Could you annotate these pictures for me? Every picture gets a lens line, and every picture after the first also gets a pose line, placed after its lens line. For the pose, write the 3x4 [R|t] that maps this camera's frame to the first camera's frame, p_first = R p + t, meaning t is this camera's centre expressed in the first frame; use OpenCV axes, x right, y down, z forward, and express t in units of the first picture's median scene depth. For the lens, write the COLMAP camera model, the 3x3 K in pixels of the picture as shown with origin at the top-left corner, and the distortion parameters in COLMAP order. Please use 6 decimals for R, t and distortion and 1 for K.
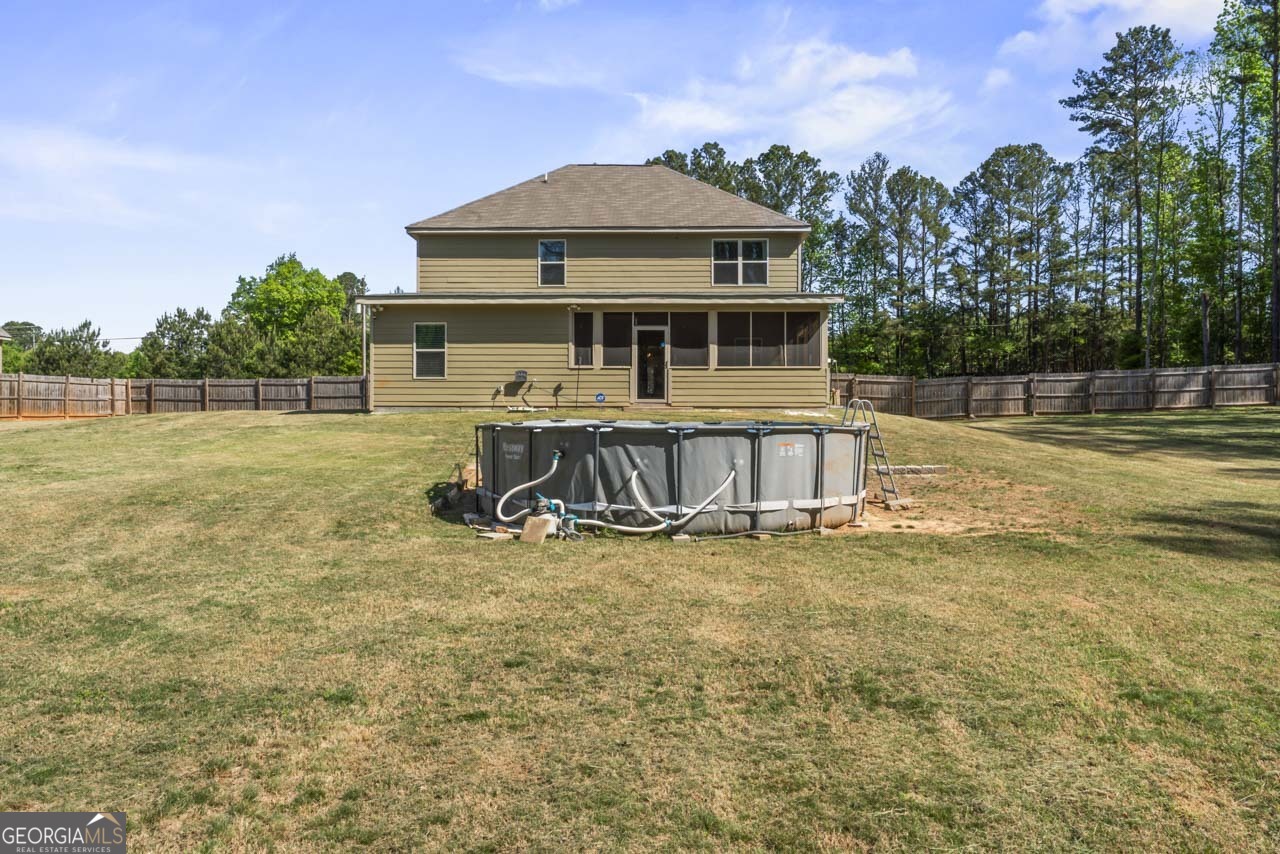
lens RADIAL K [[788.7, 0, 639.7], [0, 788.7, 428.7], [0, 0, 1]] dist [0.006771, 0.000439]
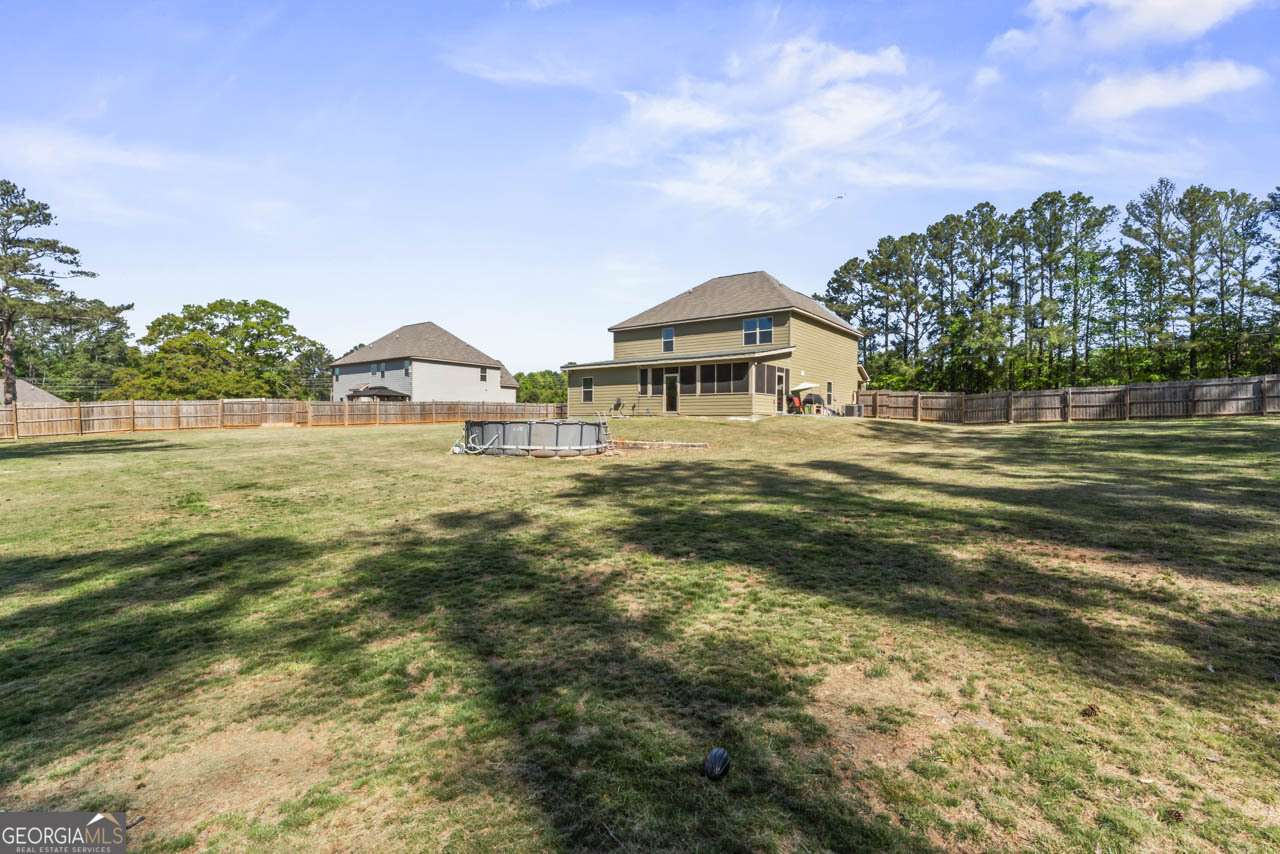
lens RADIAL K [[589.1, 0, 640.9], [0, 589.1, 427.1], [0, 0, 1]] dist [-0.001749, 0.001117]
pose [[0.813213, 0.006527, -0.581930, 0.664370], [-0.013579, 0.999878, -0.007761, 0.011744], [0.581808, 0.014213, 0.813202, -0.191863]]
